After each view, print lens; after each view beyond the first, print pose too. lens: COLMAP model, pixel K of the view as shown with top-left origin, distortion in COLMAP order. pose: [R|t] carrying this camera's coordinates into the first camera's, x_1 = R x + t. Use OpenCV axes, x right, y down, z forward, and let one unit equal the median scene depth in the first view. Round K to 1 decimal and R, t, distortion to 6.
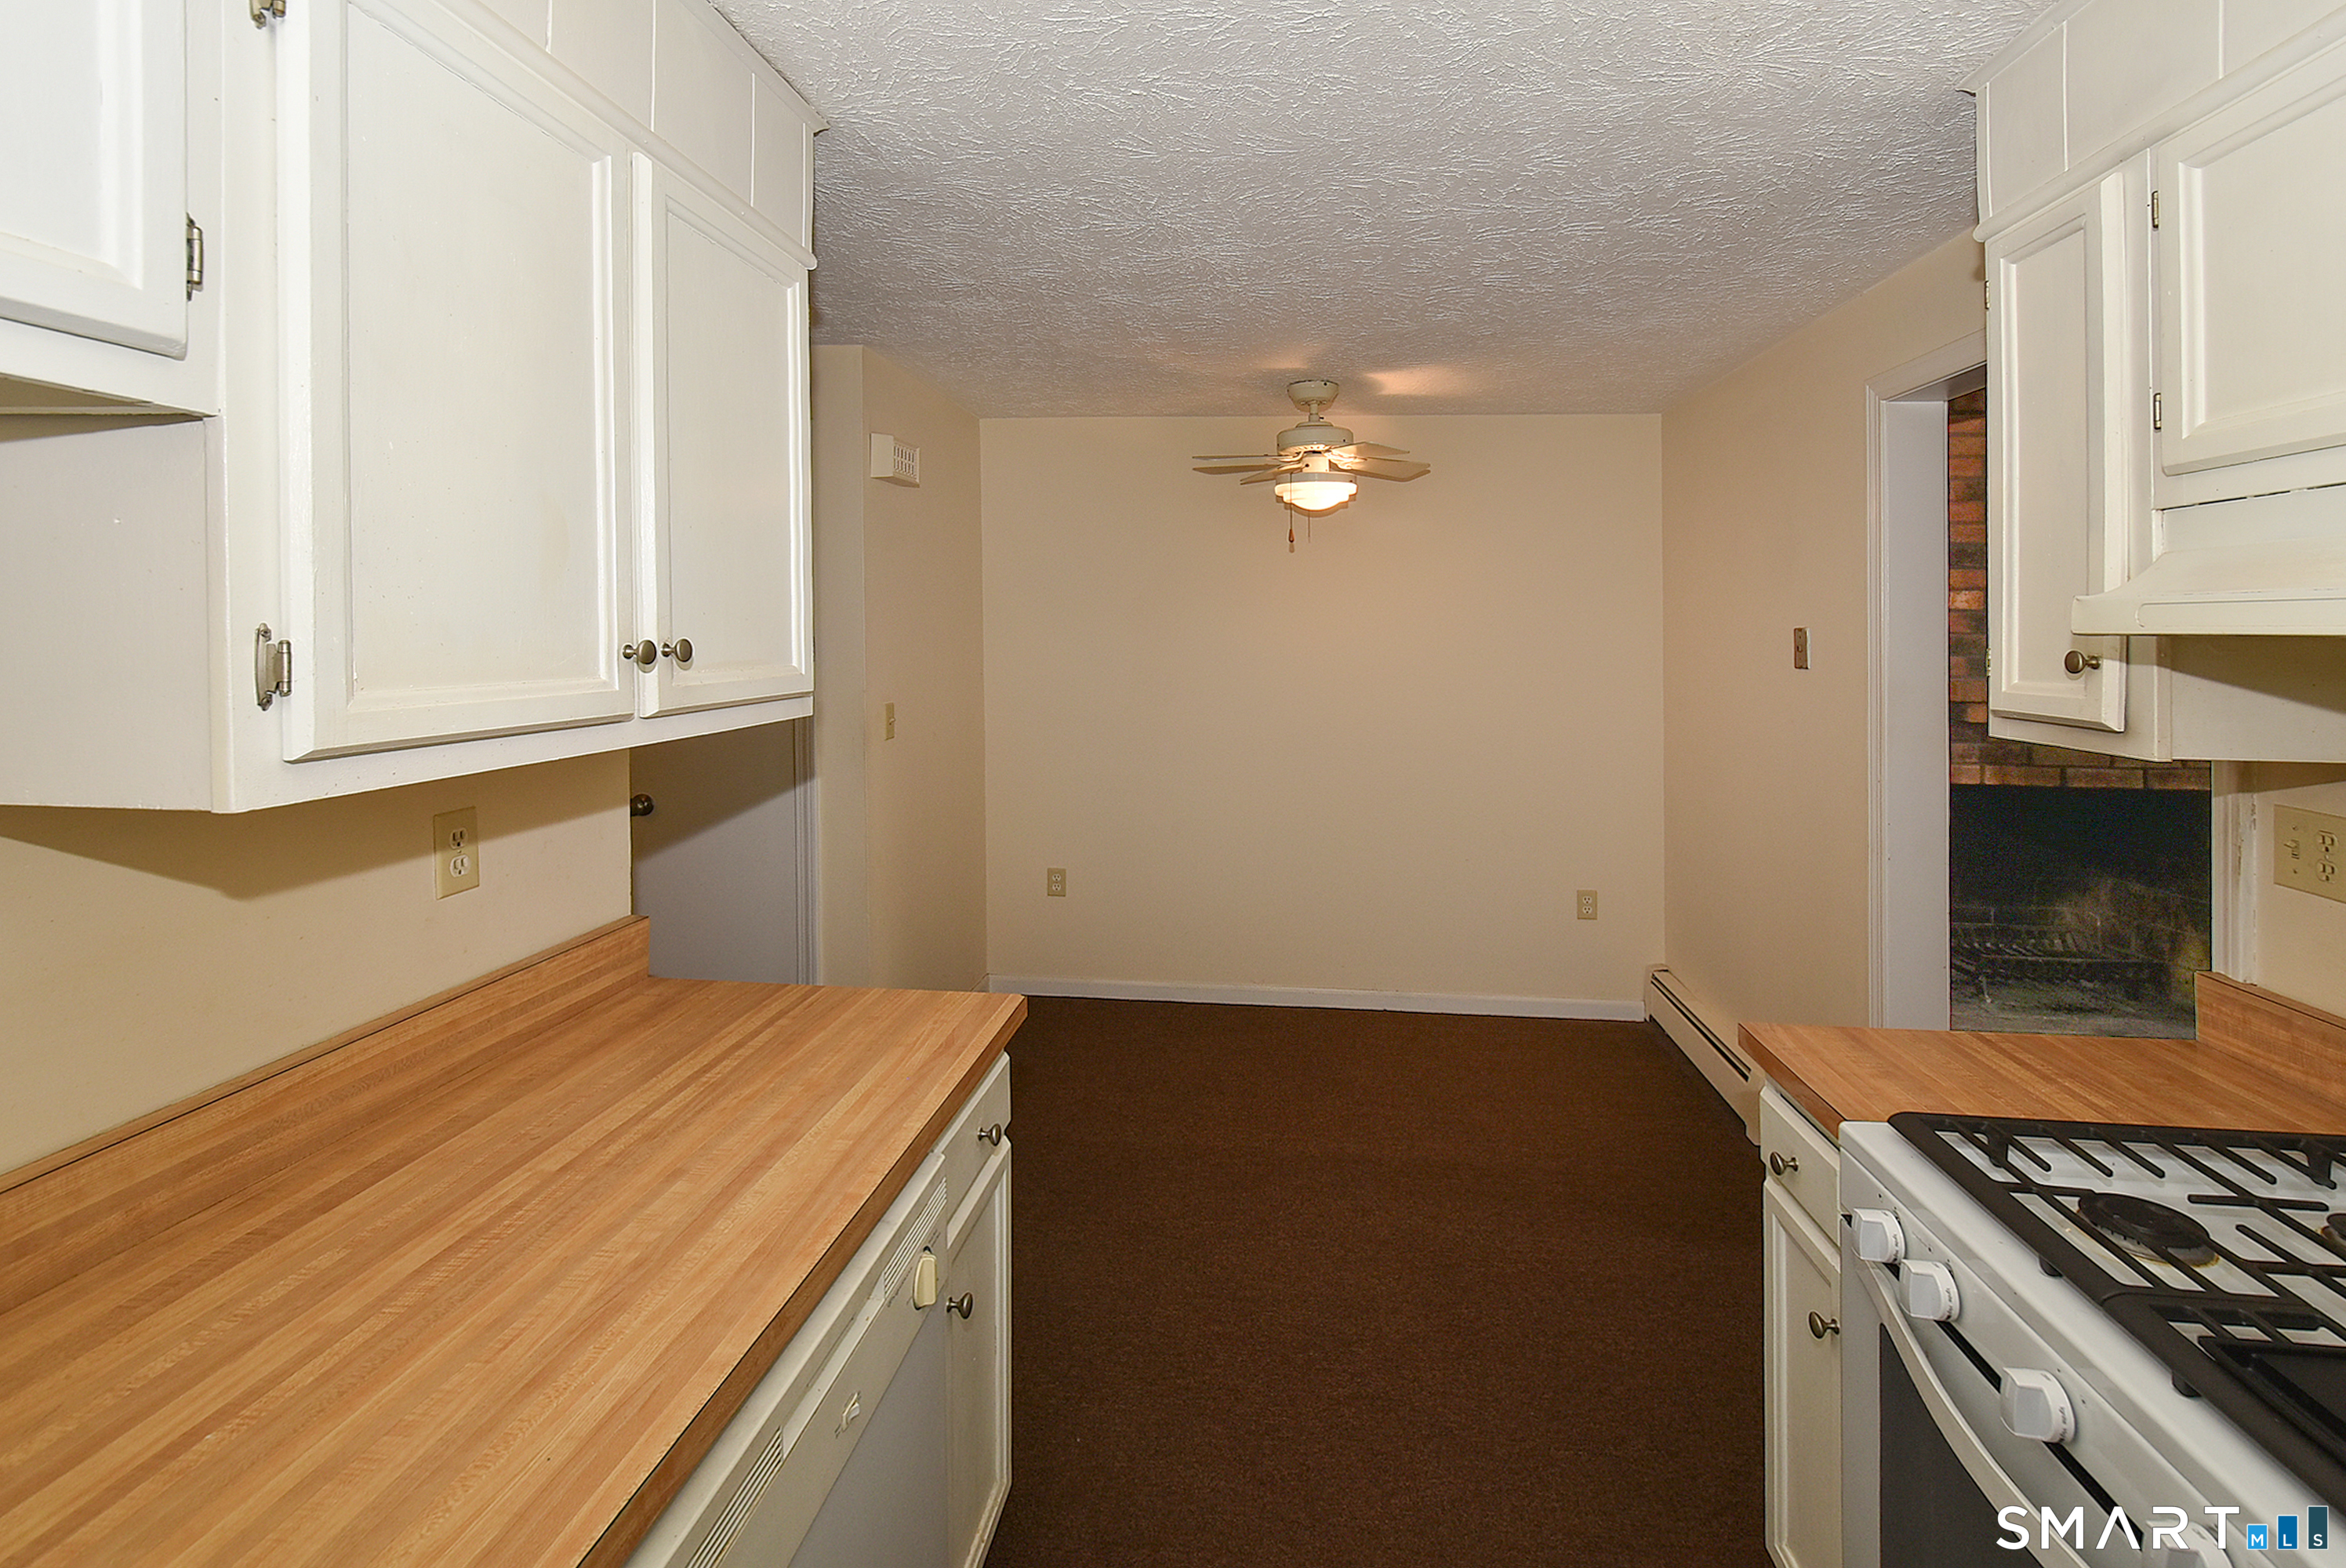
lens RADIAL K [[1068.1, 0, 1187.1], [0, 1068.1, 778.8], [0, 0, 1]] dist [0.011454, 0.001240]
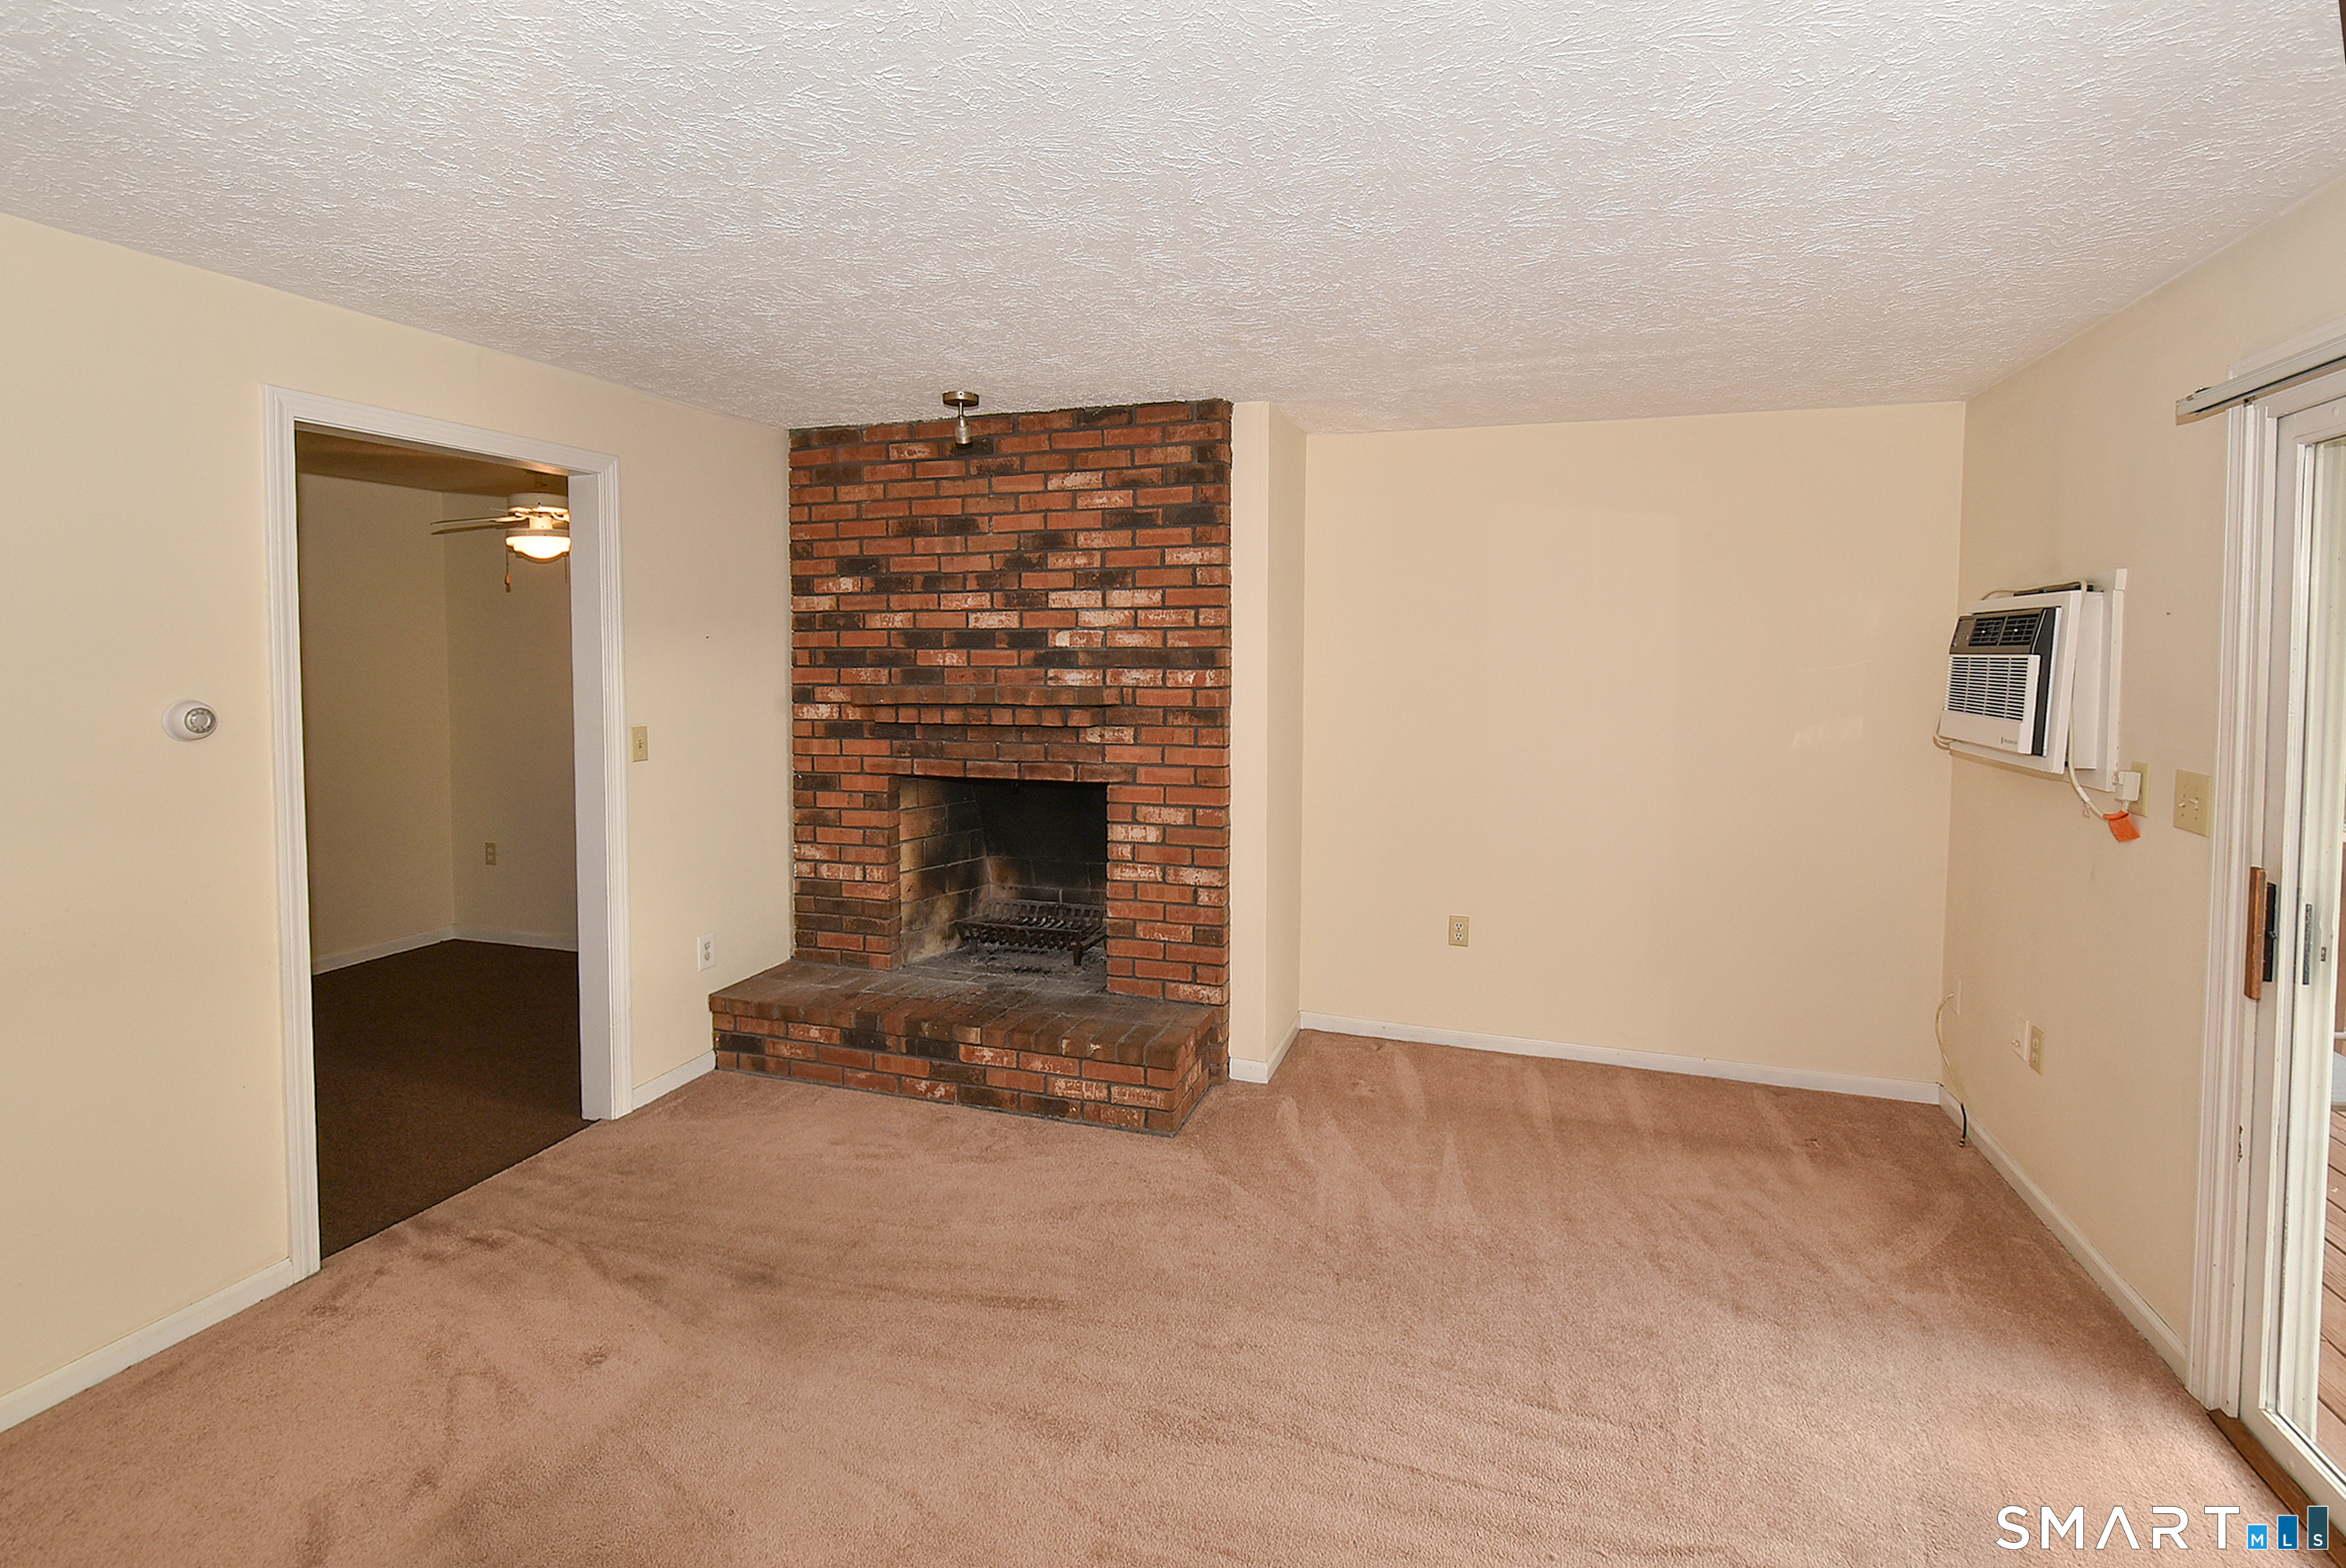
lens RADIAL K [[1068.1, 0, 1189.3], [0, 1068.1, 822.5], [0, 0, 1]] dist [0.011454, 0.001240]
pose [[0.975563, 0.021658, -0.218651, 1.169218], [-0.019546, 0.999739, 0.011818, 0.034589], [0.218850, -0.007255, 0.975732, -0.079802]]
